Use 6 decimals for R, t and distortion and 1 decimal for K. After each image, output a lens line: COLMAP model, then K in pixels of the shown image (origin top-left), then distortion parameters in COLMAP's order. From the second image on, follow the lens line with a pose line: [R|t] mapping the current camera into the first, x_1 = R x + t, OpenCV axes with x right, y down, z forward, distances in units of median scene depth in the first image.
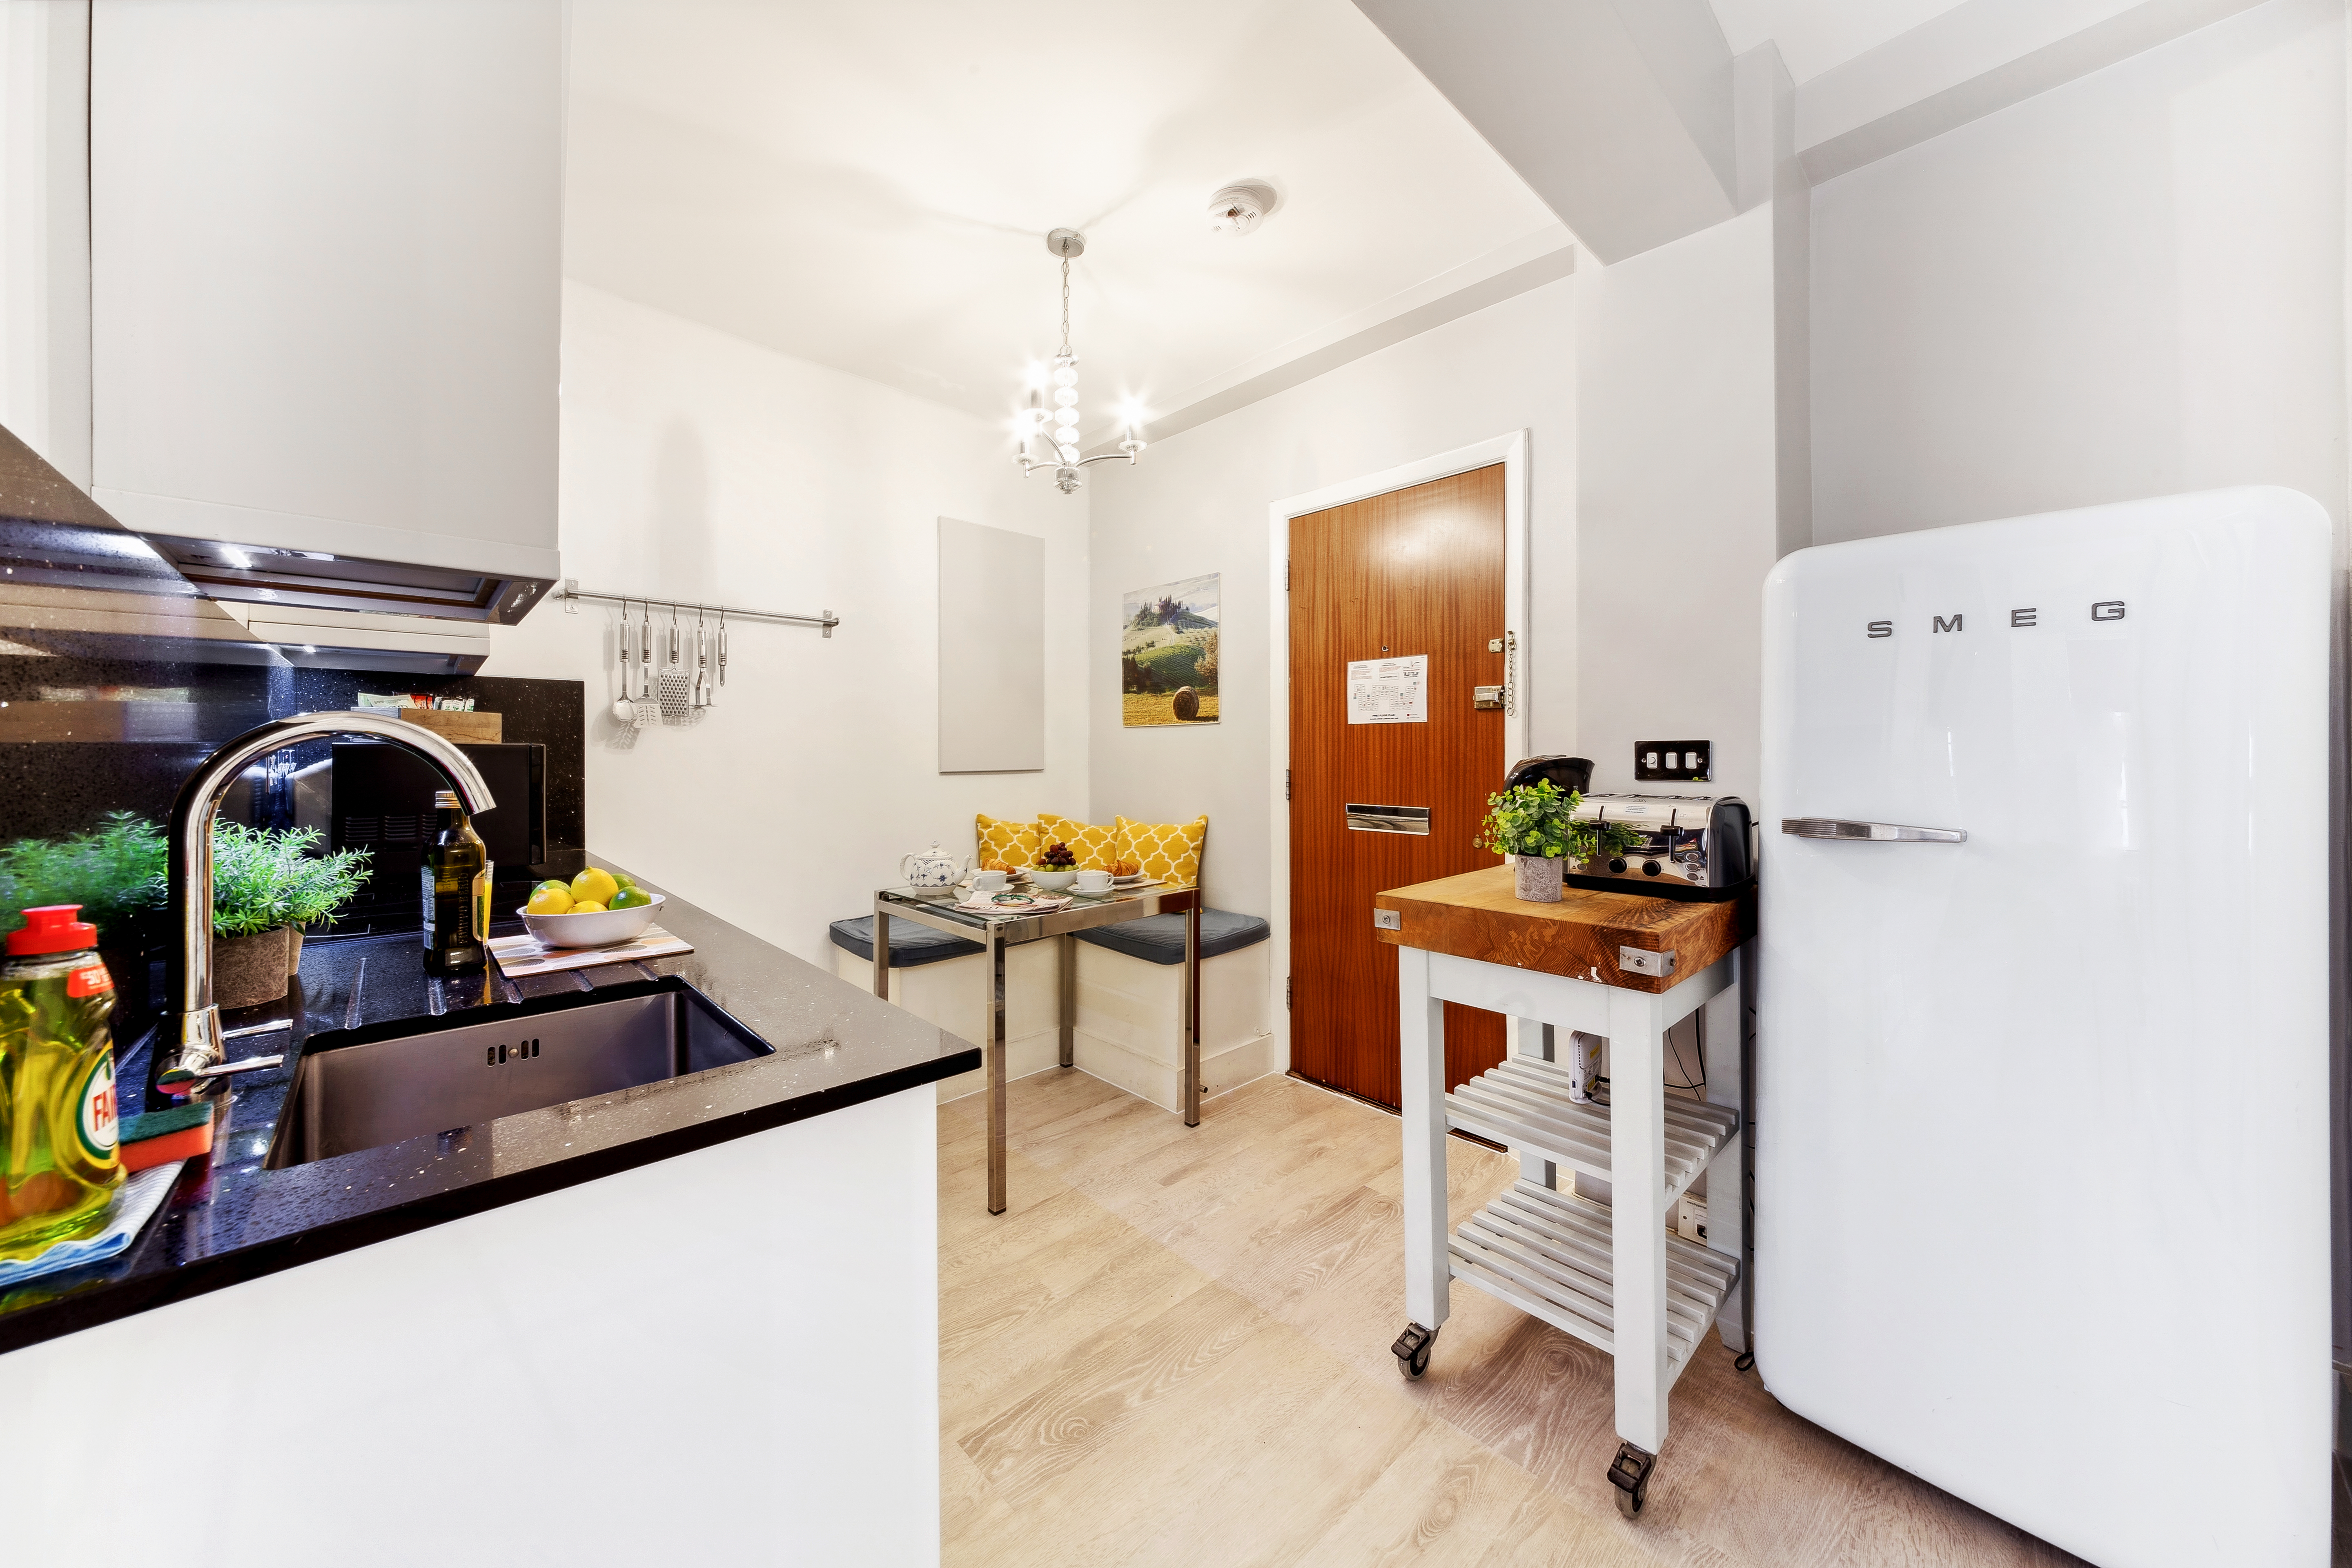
lens RADIAL K [[838.9, 0, 1176.9], [0, 838.9, 755.5], [0, 0, 1]] dist [0.000012, 0.000003]
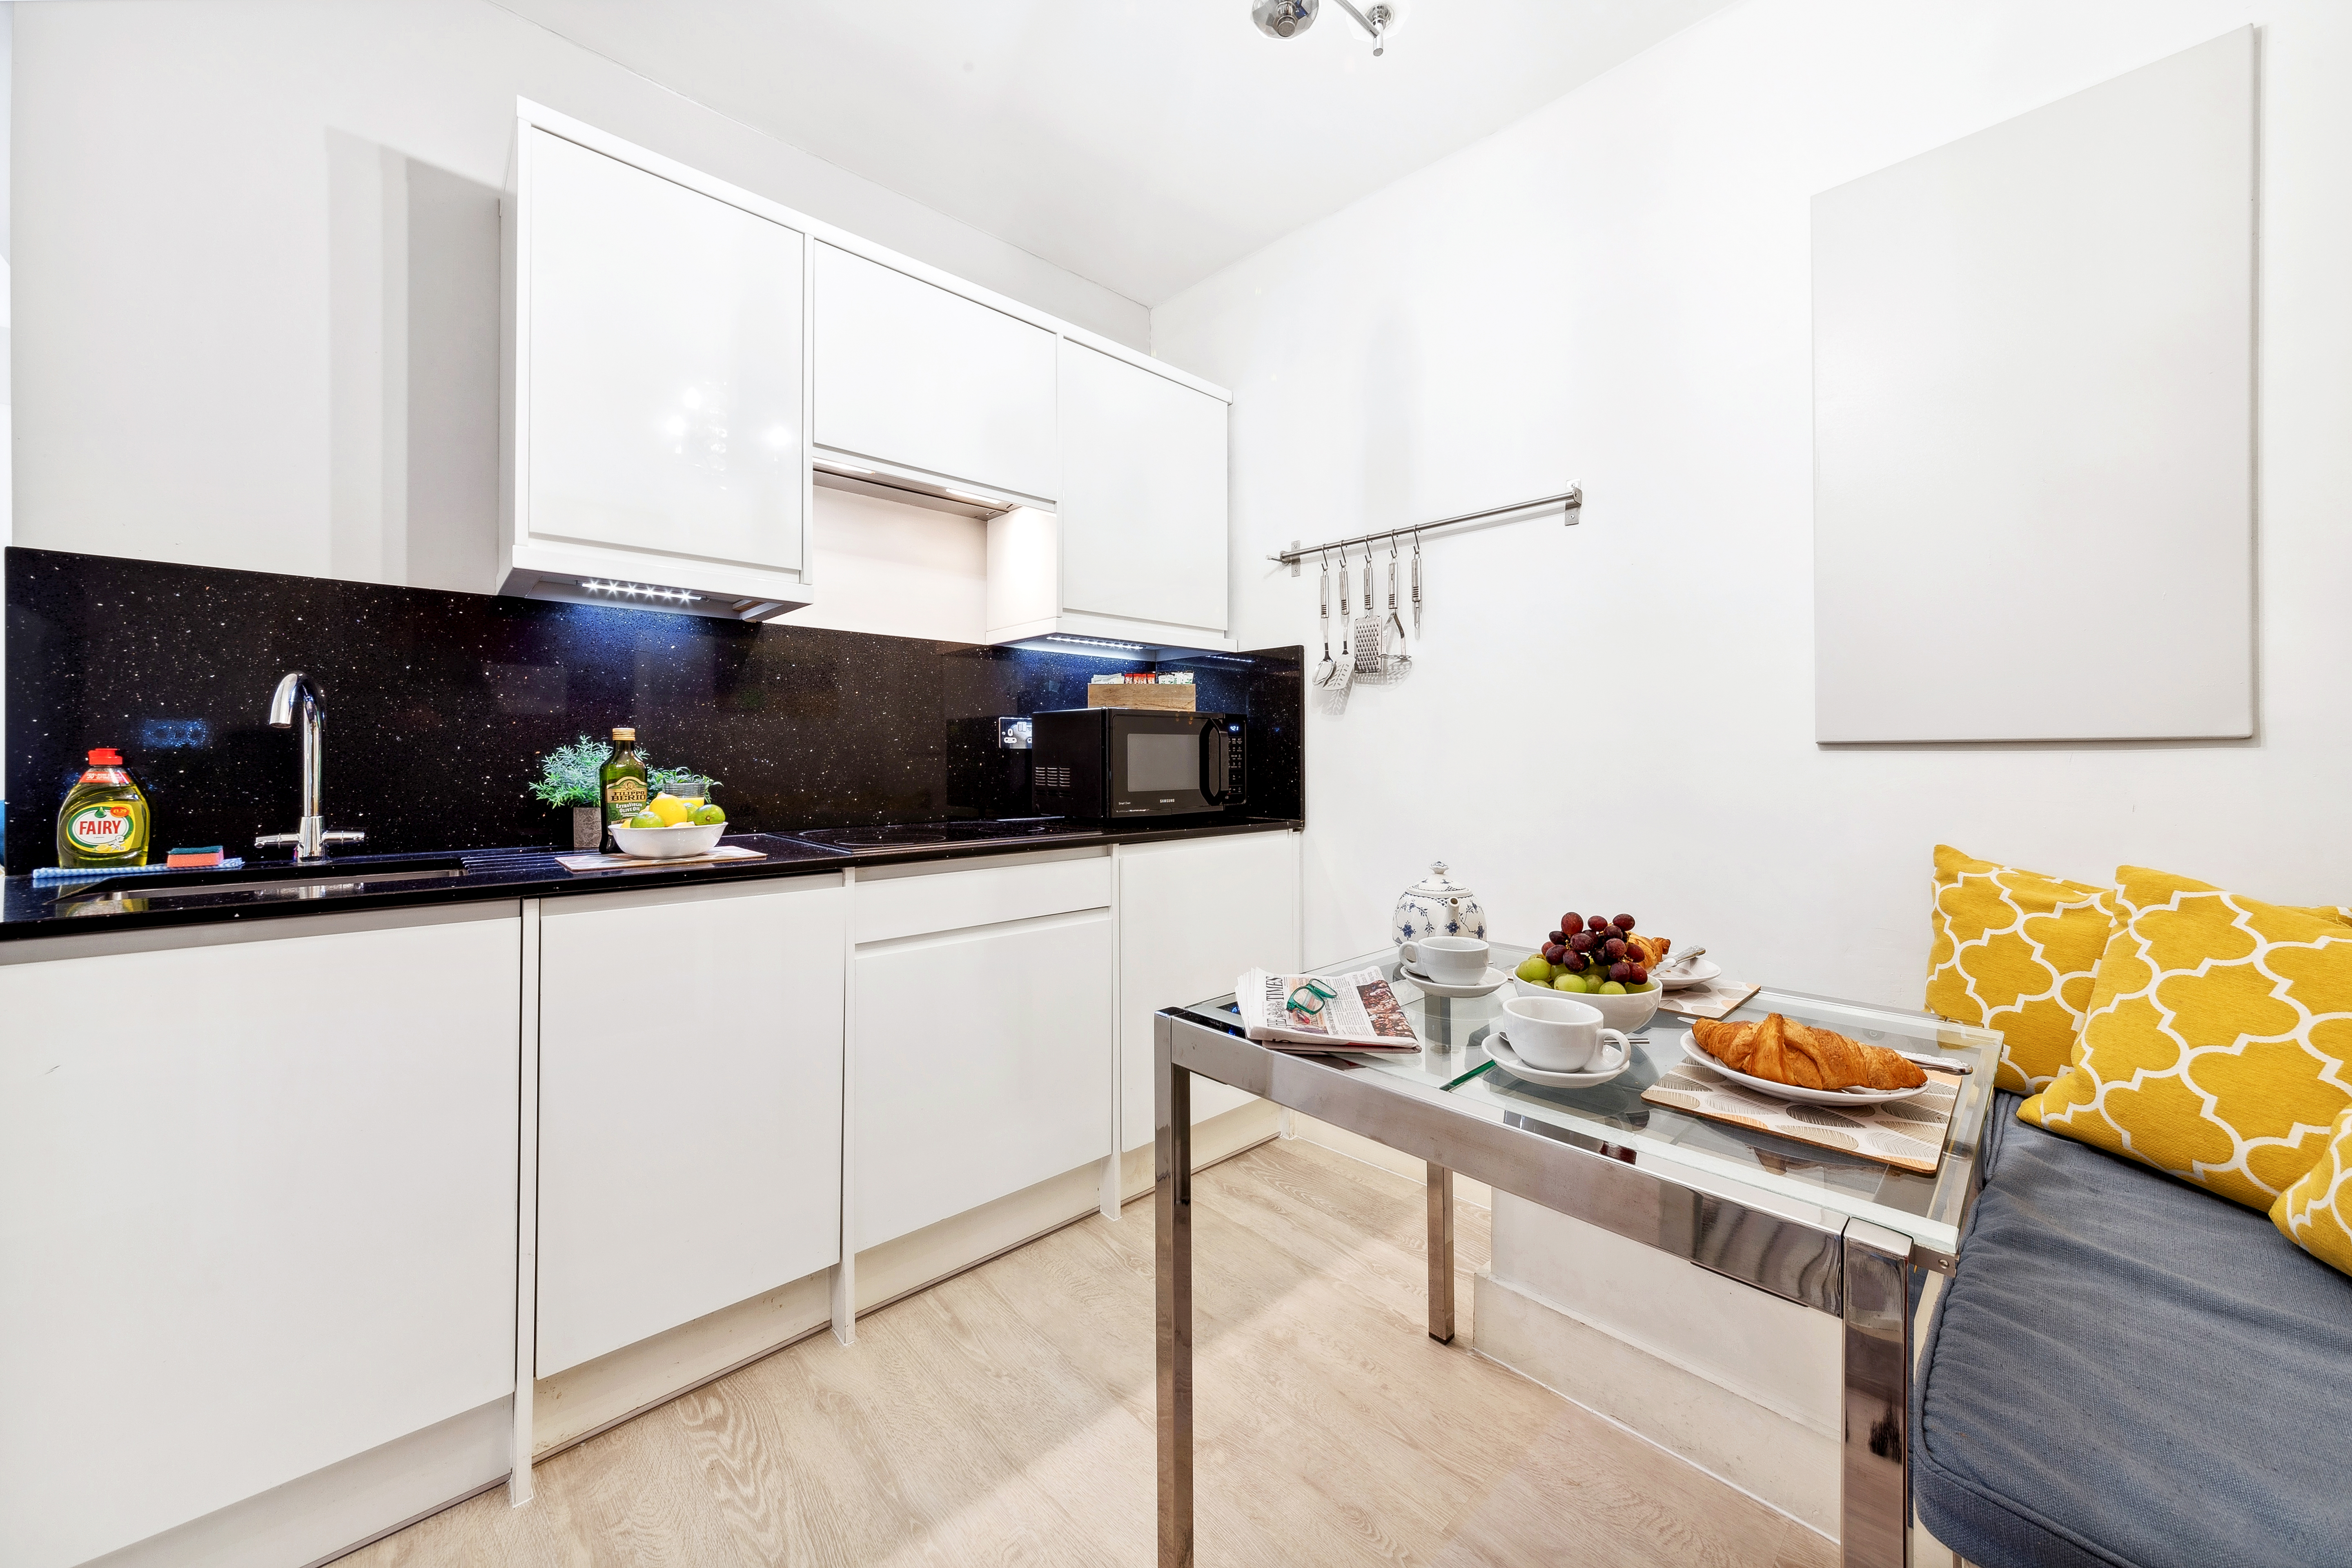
lens RADIAL K [[838.9, 0, 1176.9], [0, 838.9, 755.5], [0, 0, 1]] dist [0.000012, 0.000003]
pose [[-0.007589, -0.003567, -0.999965, 0.227028], [-0.005694, 0.999978, -0.003523, 0.036949], [0.999955, 0.005667, -0.007609, 0.787497]]
